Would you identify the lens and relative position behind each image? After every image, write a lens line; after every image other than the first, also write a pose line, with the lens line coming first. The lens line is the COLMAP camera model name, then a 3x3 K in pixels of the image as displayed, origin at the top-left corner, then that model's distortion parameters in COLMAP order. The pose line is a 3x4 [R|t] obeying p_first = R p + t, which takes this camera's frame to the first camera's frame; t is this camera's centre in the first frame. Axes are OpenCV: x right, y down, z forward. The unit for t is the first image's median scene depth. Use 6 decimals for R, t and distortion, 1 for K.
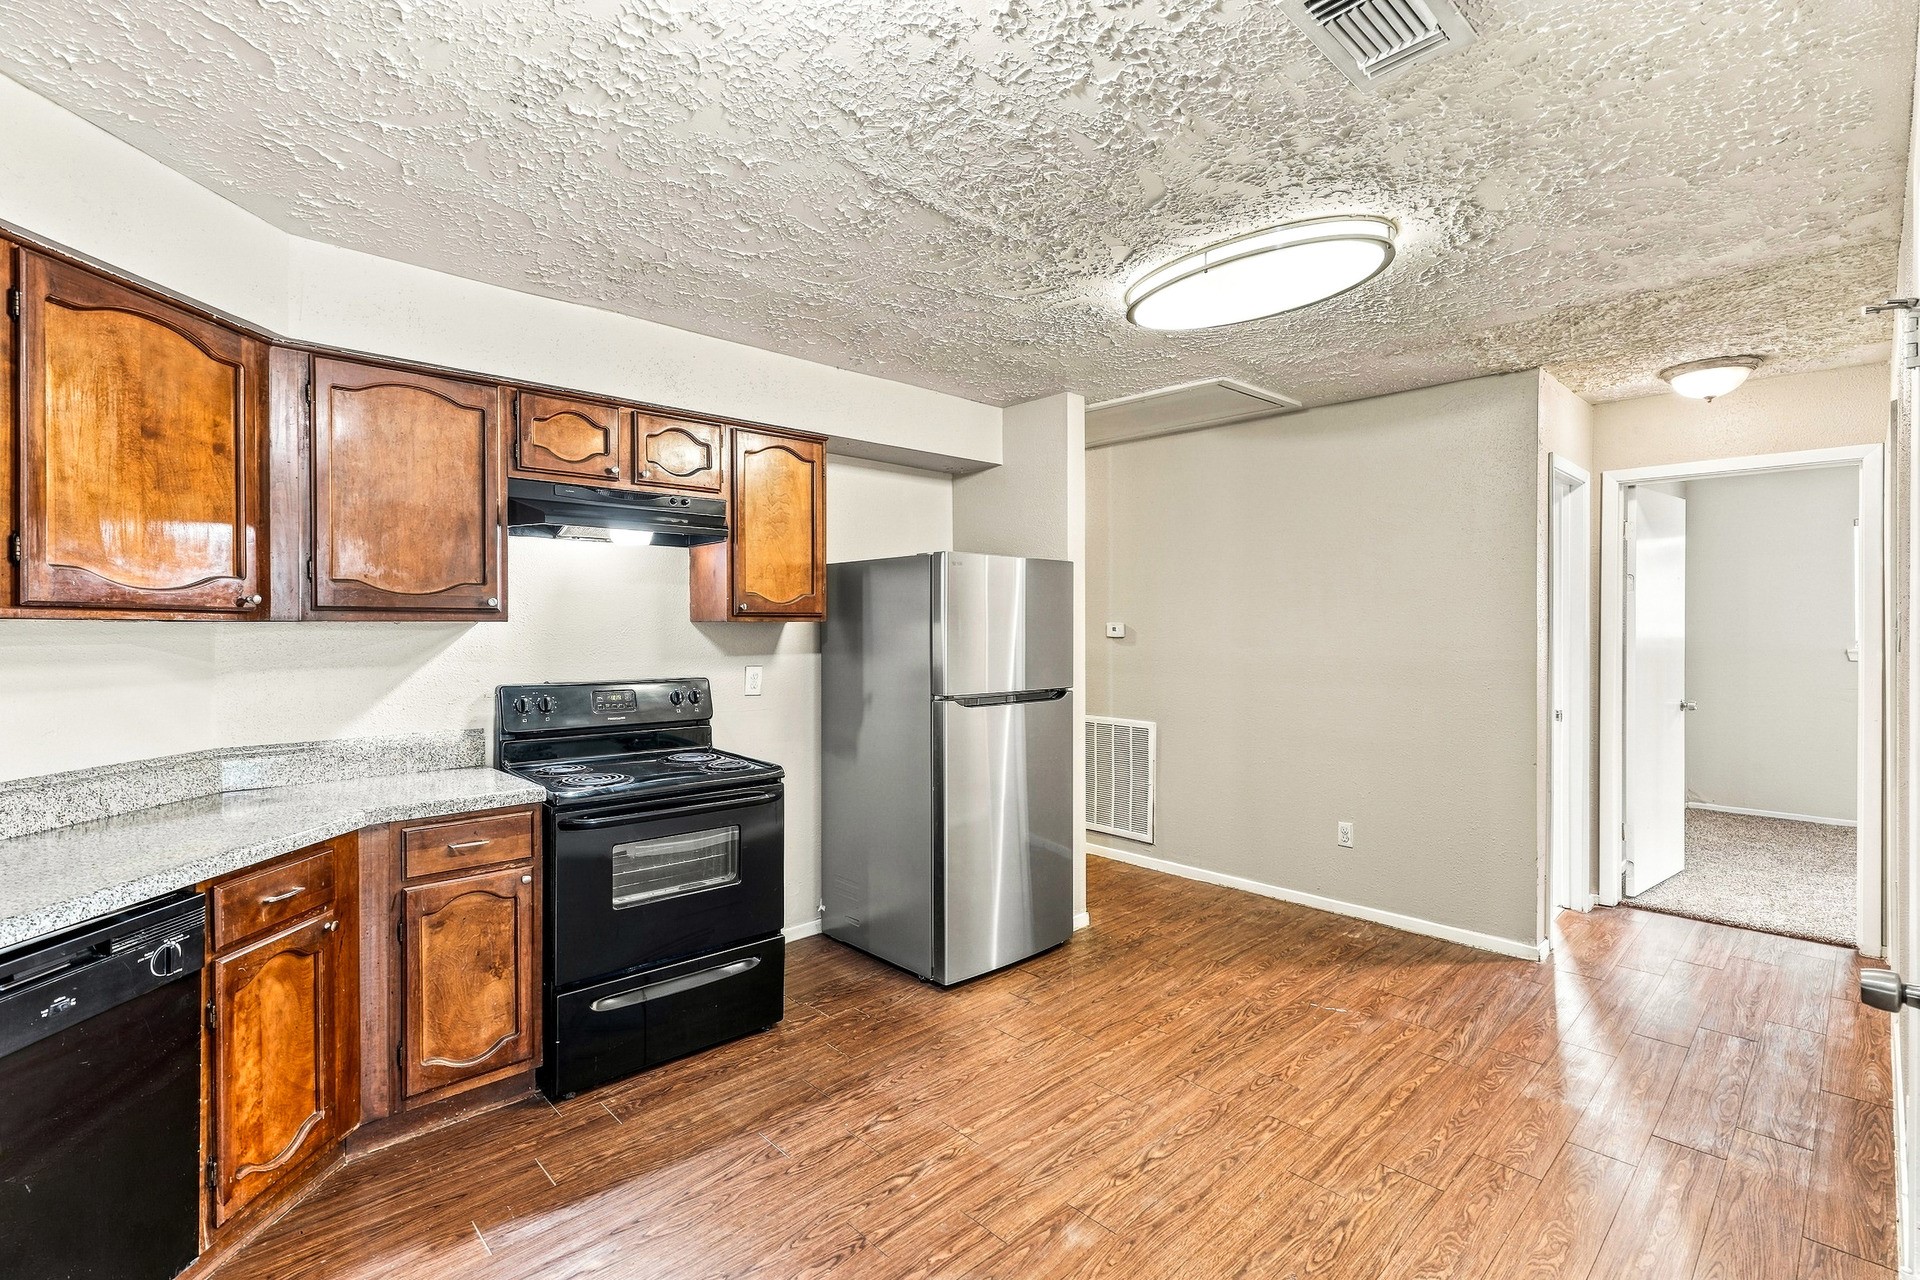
lens RADIAL K [[877.4, 0, 961.8], [0, 877.4, 634.6], [0, 0, 1]] dist [-0.002349, 0.000099]
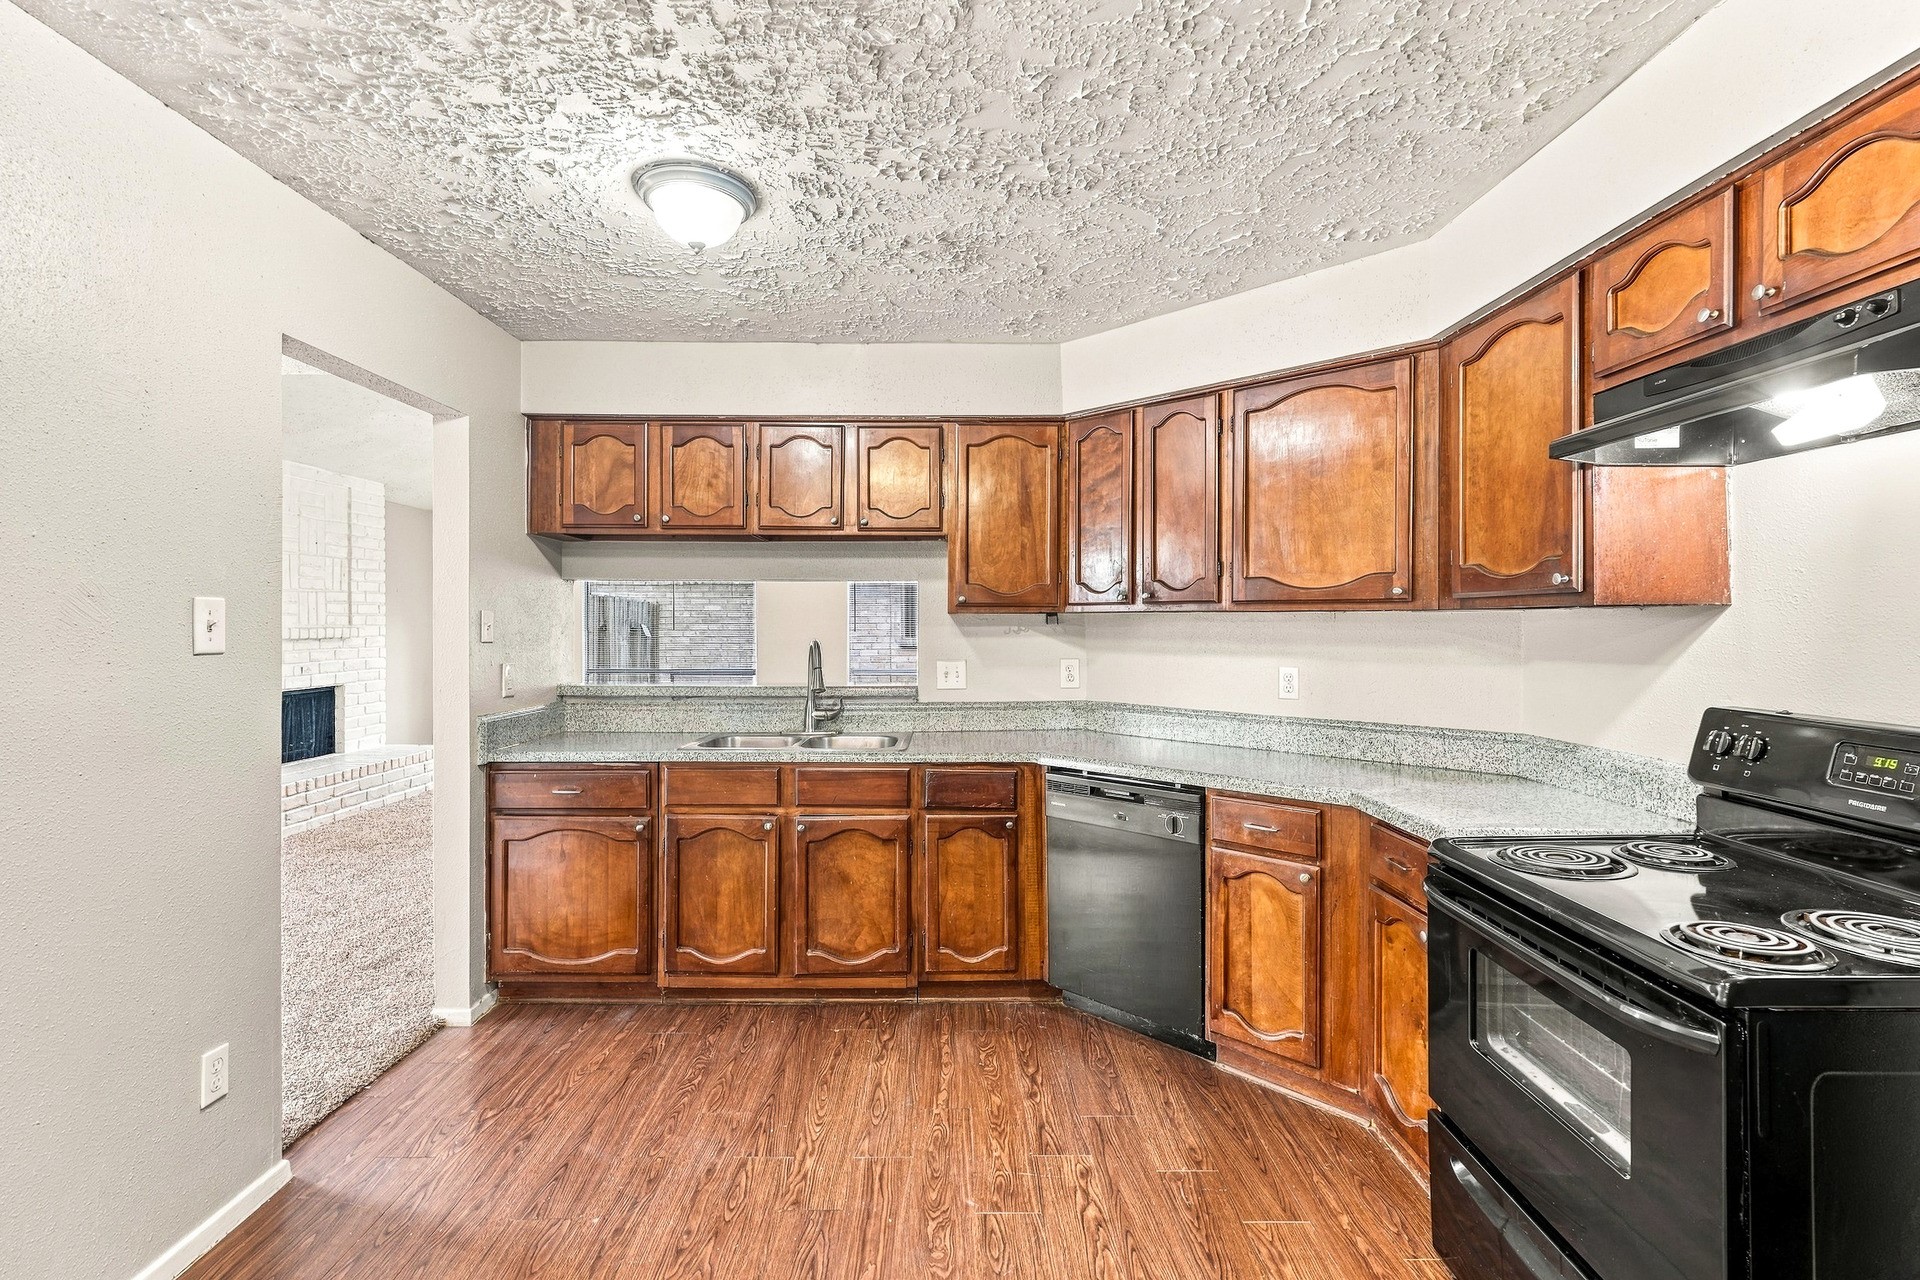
lens RADIAL K [[884.8, 0, 957.0], [0, 884.8, 628.5], [0, 0, 1]] dist [-0.000055, 0.000664]
pose [[-0.689852, 0.005880, -0.723926, 0.347788], [-0.005566, 0.999894, 0.013426, -0.003548], [0.723929, 0.013291, -0.689747, 1.190974]]
